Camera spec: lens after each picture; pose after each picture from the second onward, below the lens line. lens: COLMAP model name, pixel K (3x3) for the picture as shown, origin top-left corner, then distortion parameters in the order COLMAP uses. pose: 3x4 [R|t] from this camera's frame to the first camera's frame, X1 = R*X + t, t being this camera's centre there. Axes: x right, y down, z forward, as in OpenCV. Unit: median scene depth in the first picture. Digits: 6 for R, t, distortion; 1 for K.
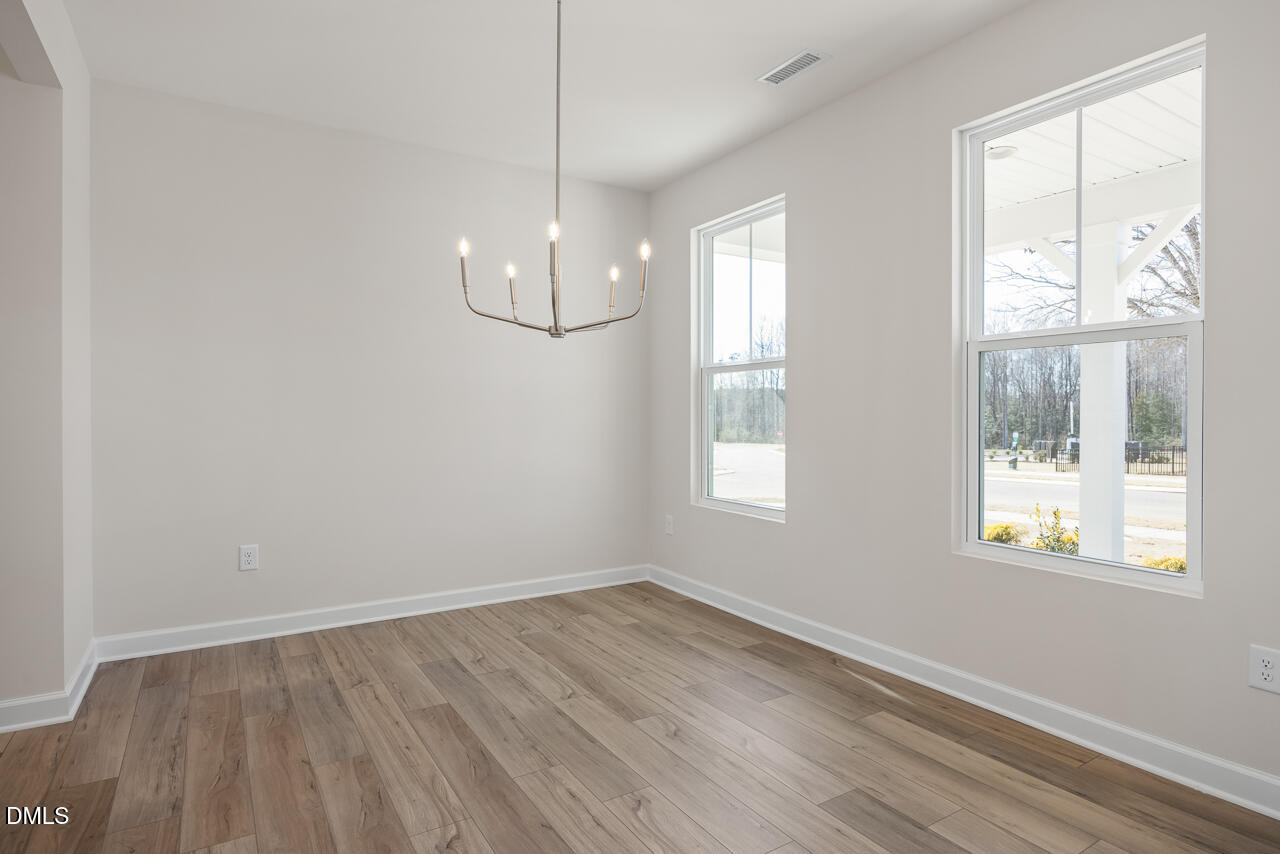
lens RADIAL K [[679.7, 0, 661.0], [0, 679.7, 419.7], [0, 0, 1]] dist [-0.006531, -0.000346]
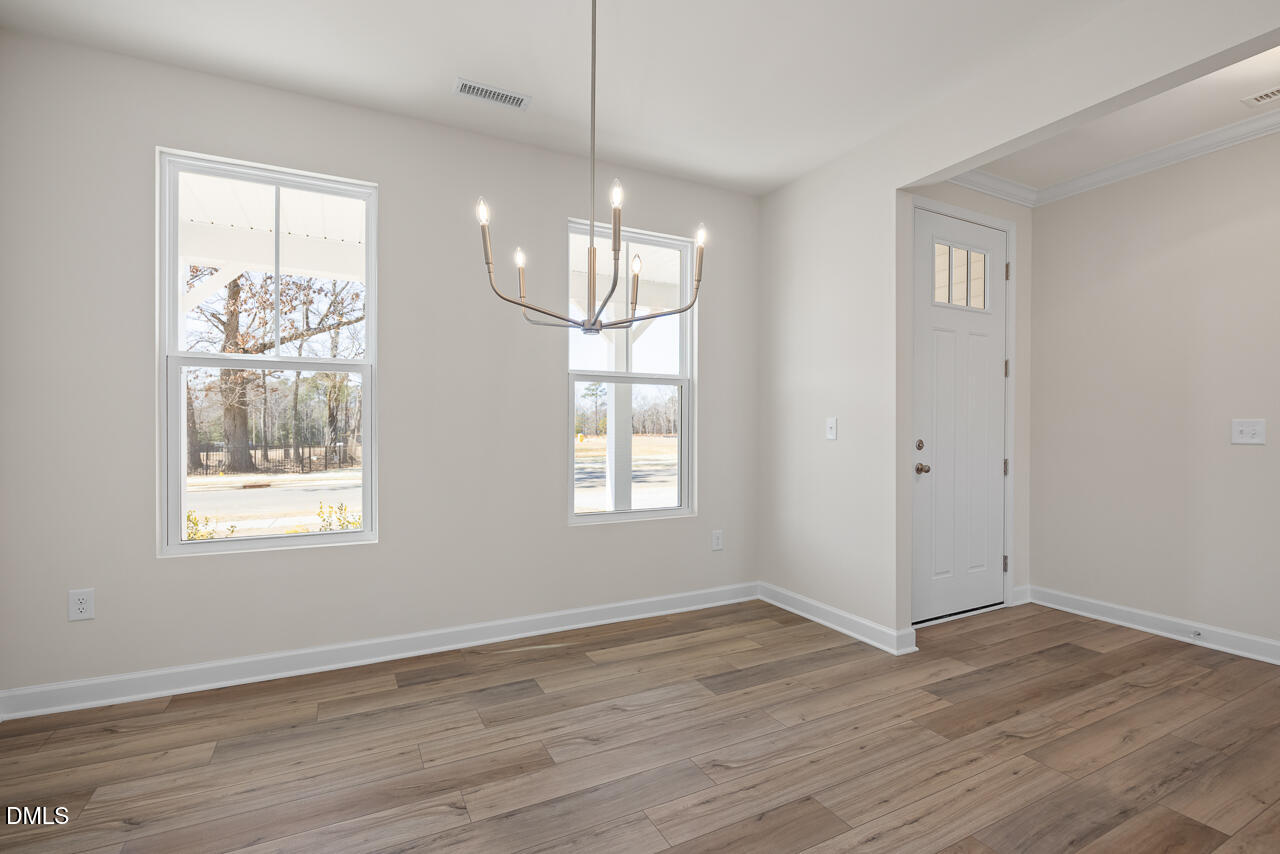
lens RADIAL K [[588.4, 0, 629.9], [0, 588.4, 431.2], [0, 0, 1]] dist [-0.008677, -0.000650]
pose [[0.119344, -0.010178, 0.992801, -0.718521], [0.003954, 0.999944, 0.009776, -0.006649], [-0.992845, 0.002759, 0.119378, 0.718247]]
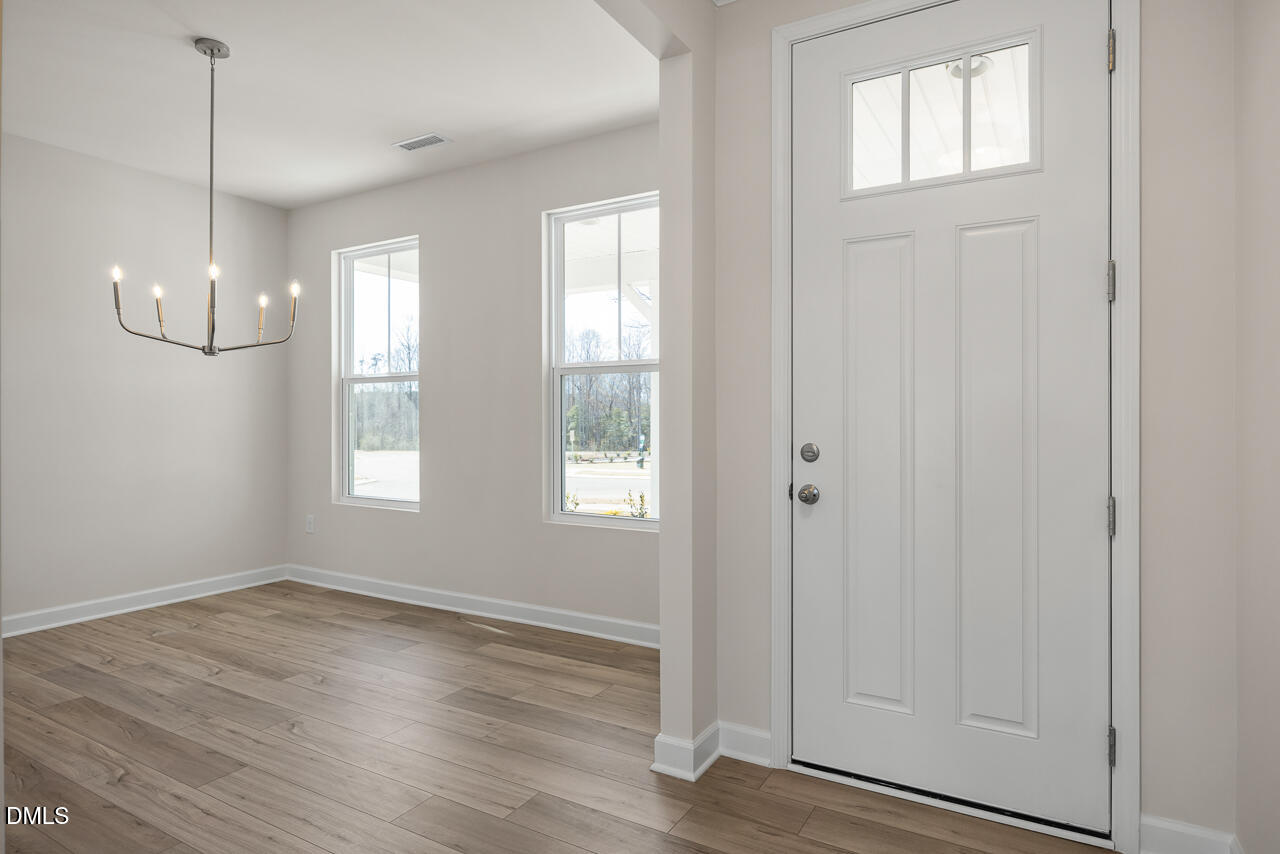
lens RADIAL K [[690.9, 0, 634.6], [0, 690.9, 420.7], [0, 0, 1]] dist [-0.005652, 0.001197]
pose [[0.894342, -0.002009, 0.447379, -0.025841], [0.004916, 0.999974, -0.005337, 0.000732], [-0.447357, 0.006972, 0.894328, -0.317892]]
